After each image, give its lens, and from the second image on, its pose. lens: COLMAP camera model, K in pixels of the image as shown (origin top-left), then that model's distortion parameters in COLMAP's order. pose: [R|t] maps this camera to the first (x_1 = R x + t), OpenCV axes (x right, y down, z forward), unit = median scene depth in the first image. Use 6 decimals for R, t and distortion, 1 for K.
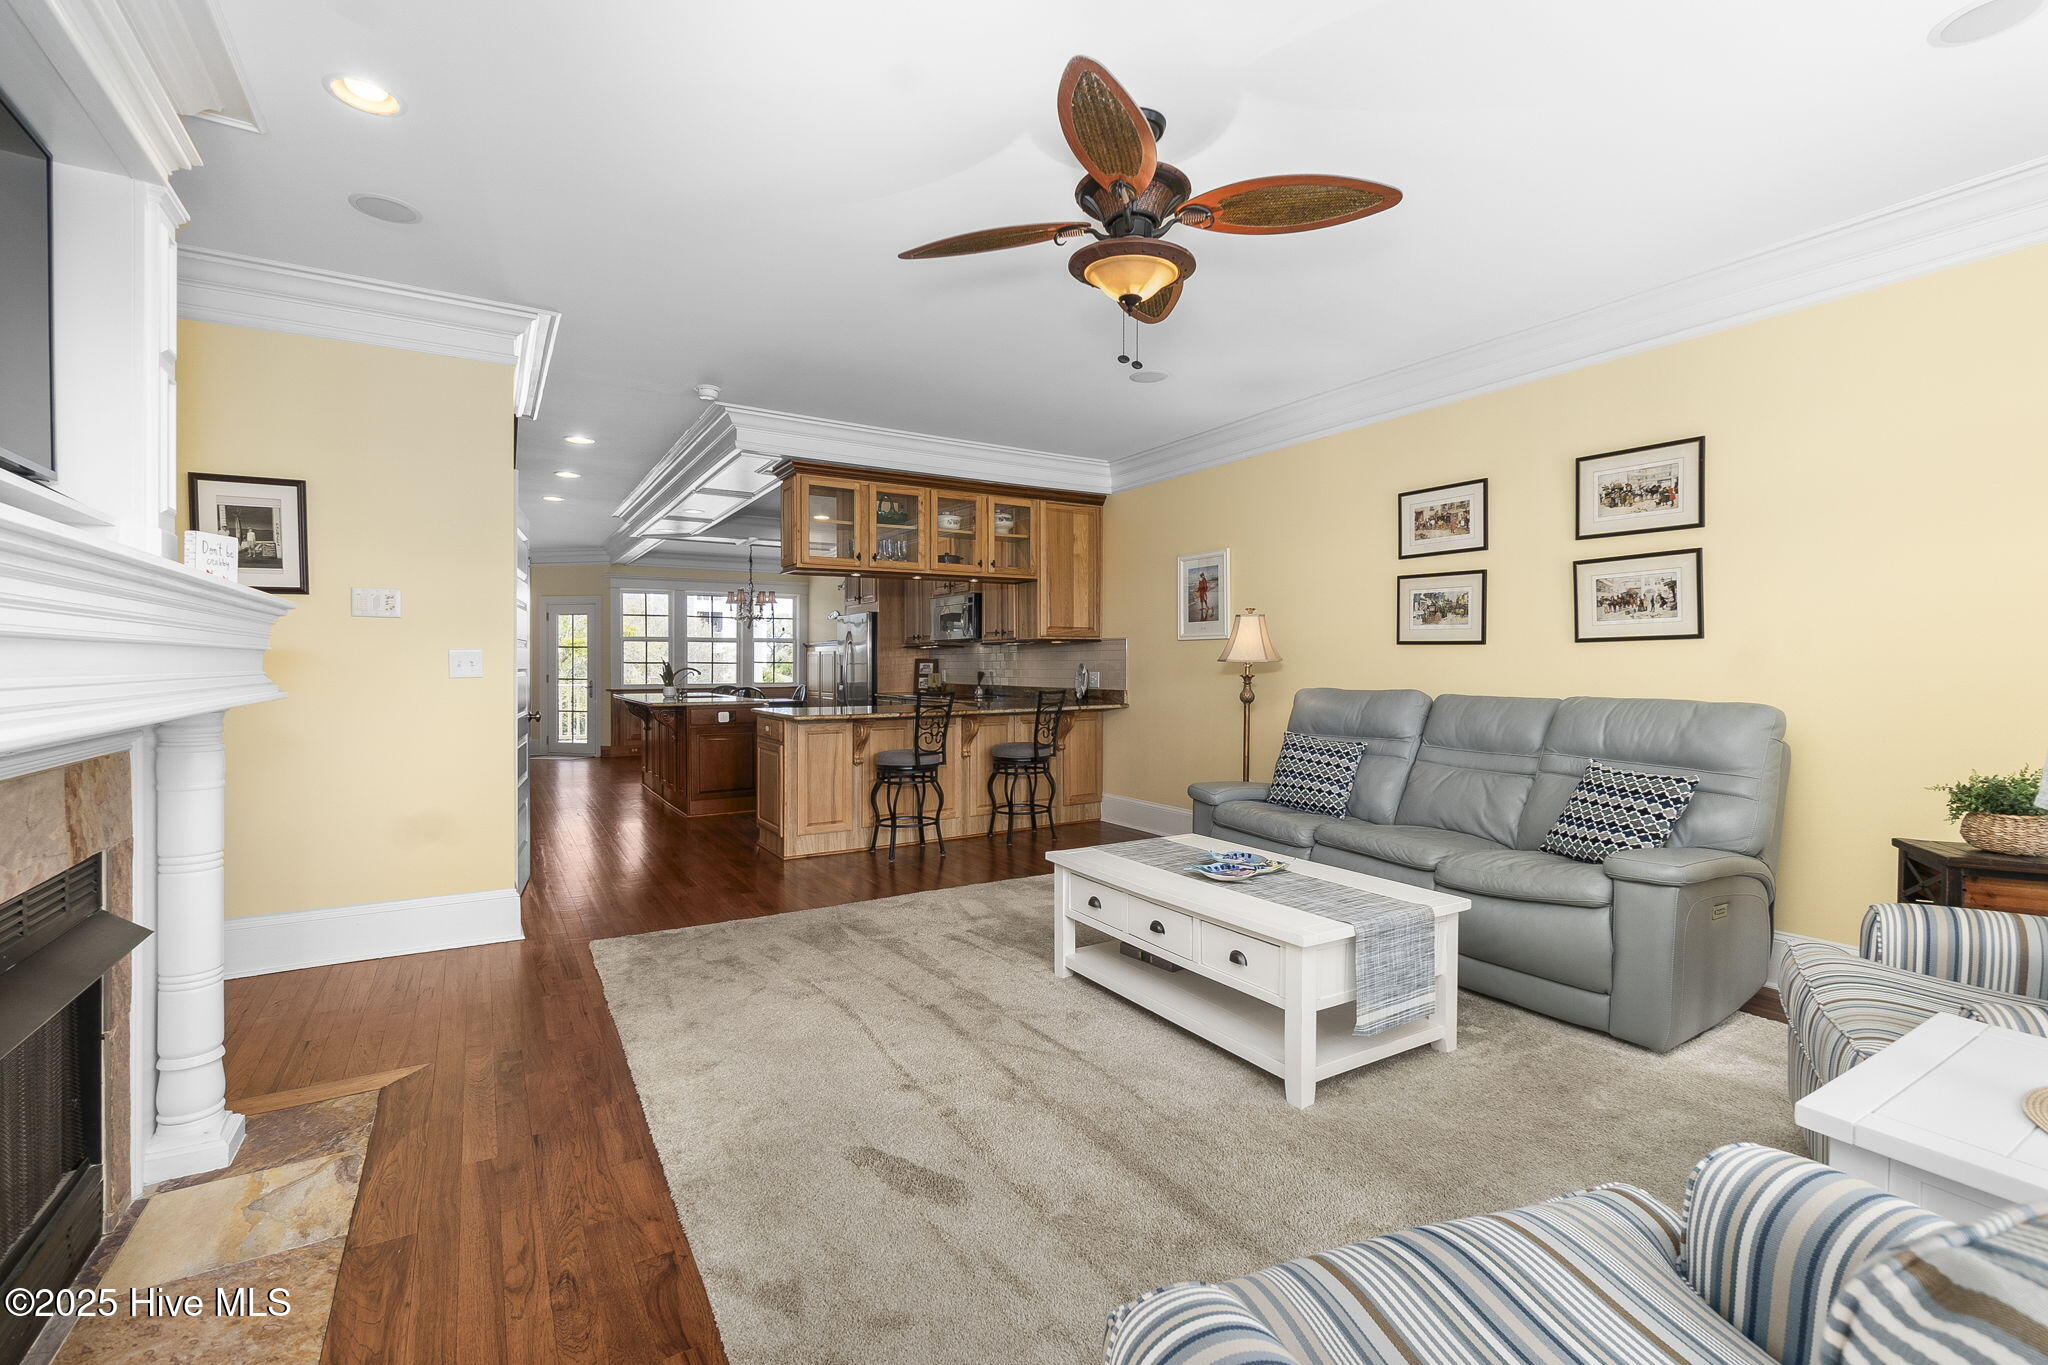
lens RADIAL K [[890.0, 0, 1018.5], [0, 890.0, 669.8], [0, 0, 1]] dist [-0.004568, 0.001267]
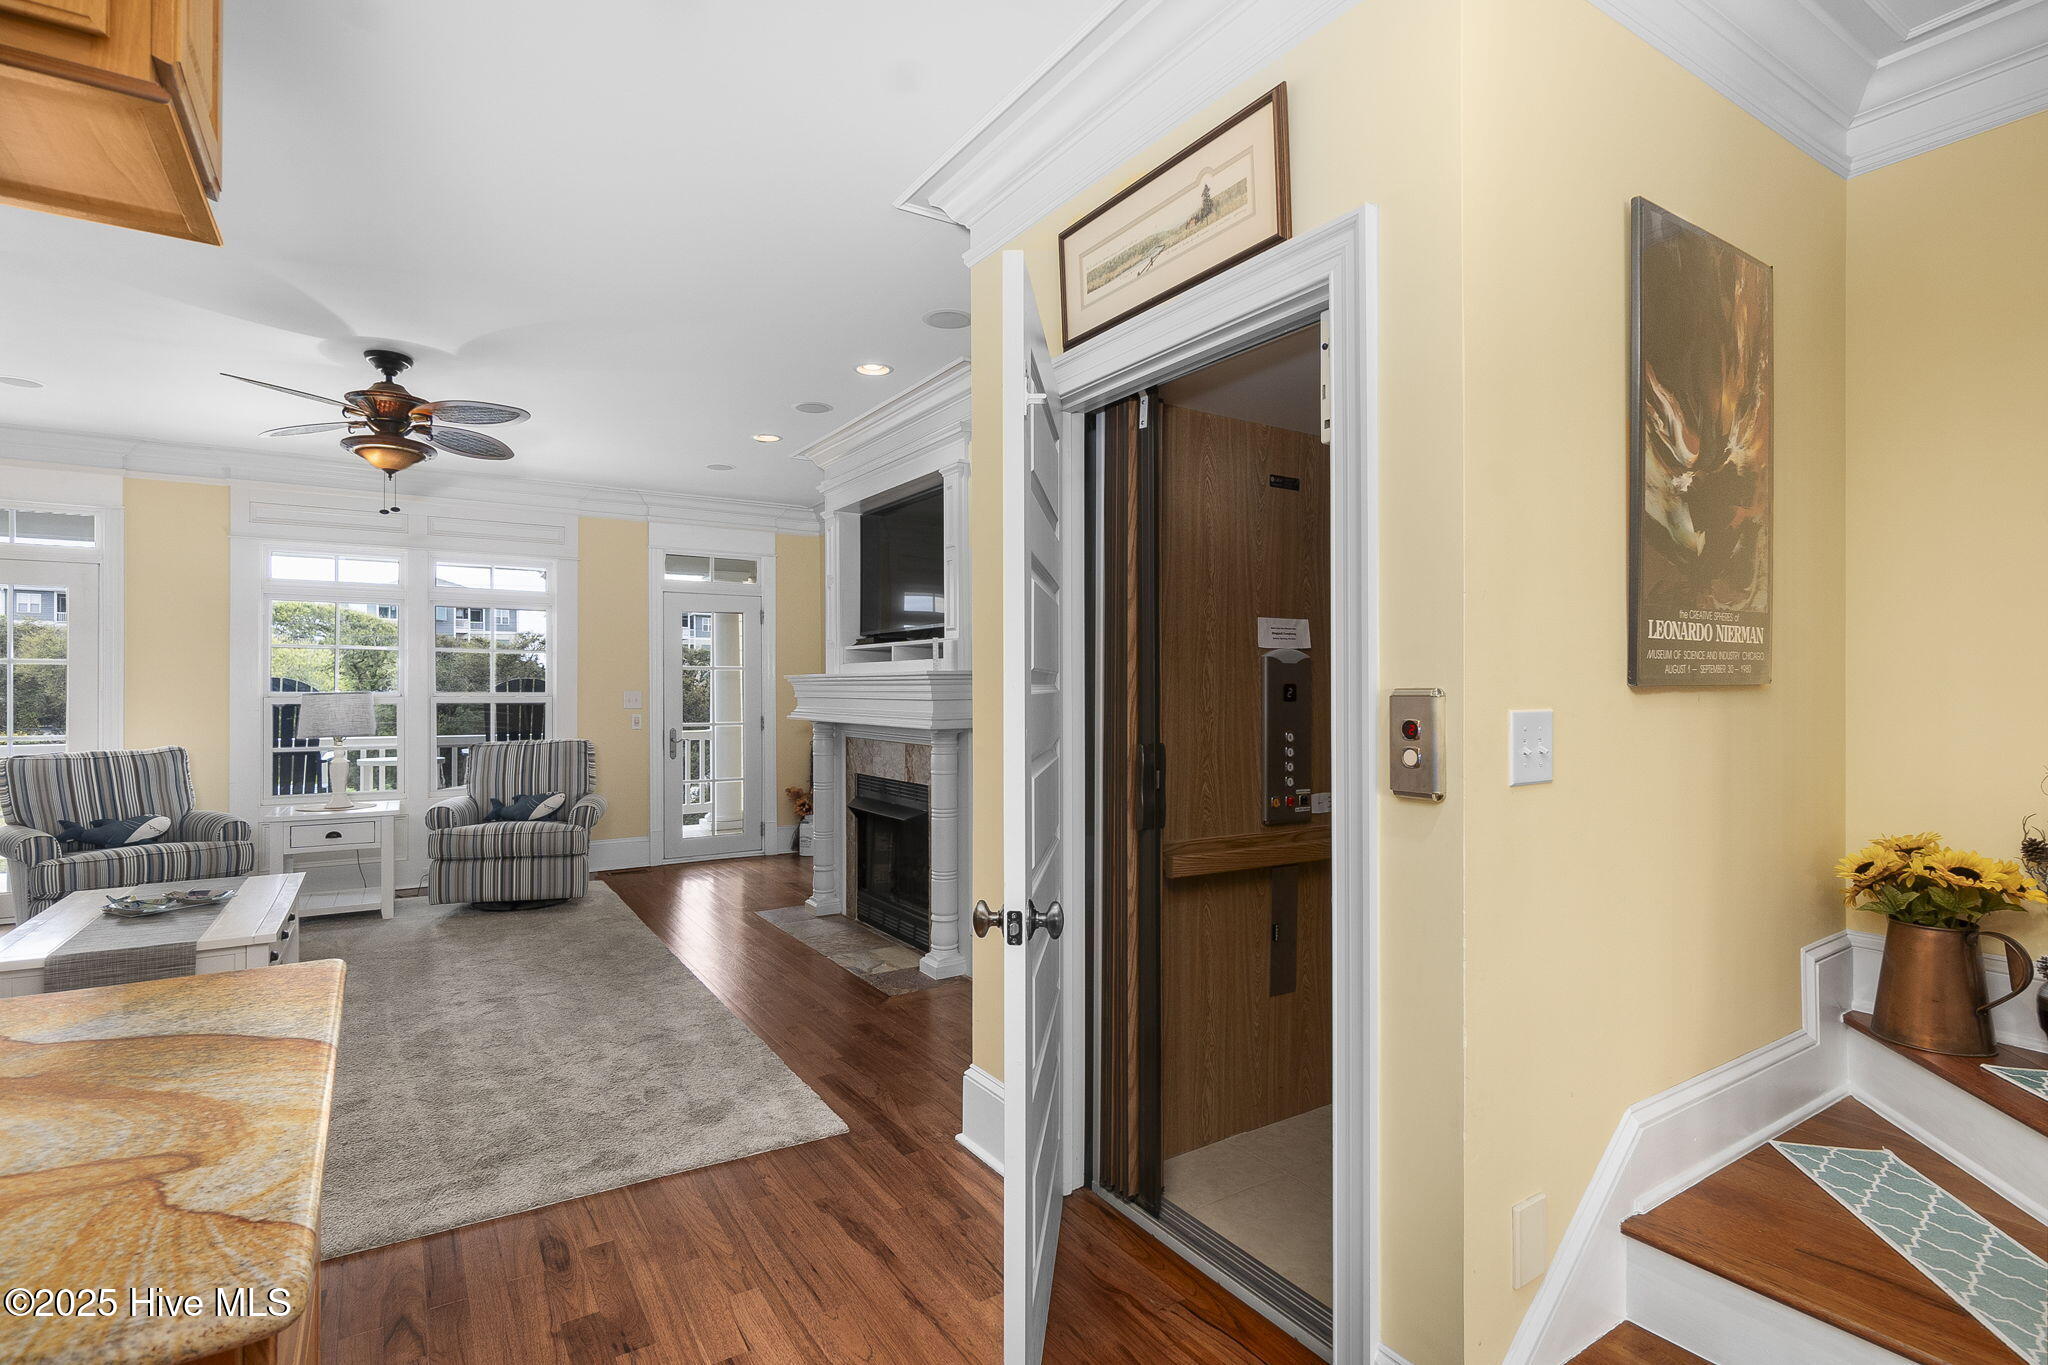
lens RADIAL K [[995.6, 0, 1031.5], [0, 995.6, 685.5], [0, 0, 1]] dist [-0.001887, 0.001875]
pose [[-0.999718, -0.002494, -0.023599, -0.550555], [-0.002564, 0.999992, 0.002927, -0.031962], [0.023591, 0.002986, -0.999717, 1.606288]]
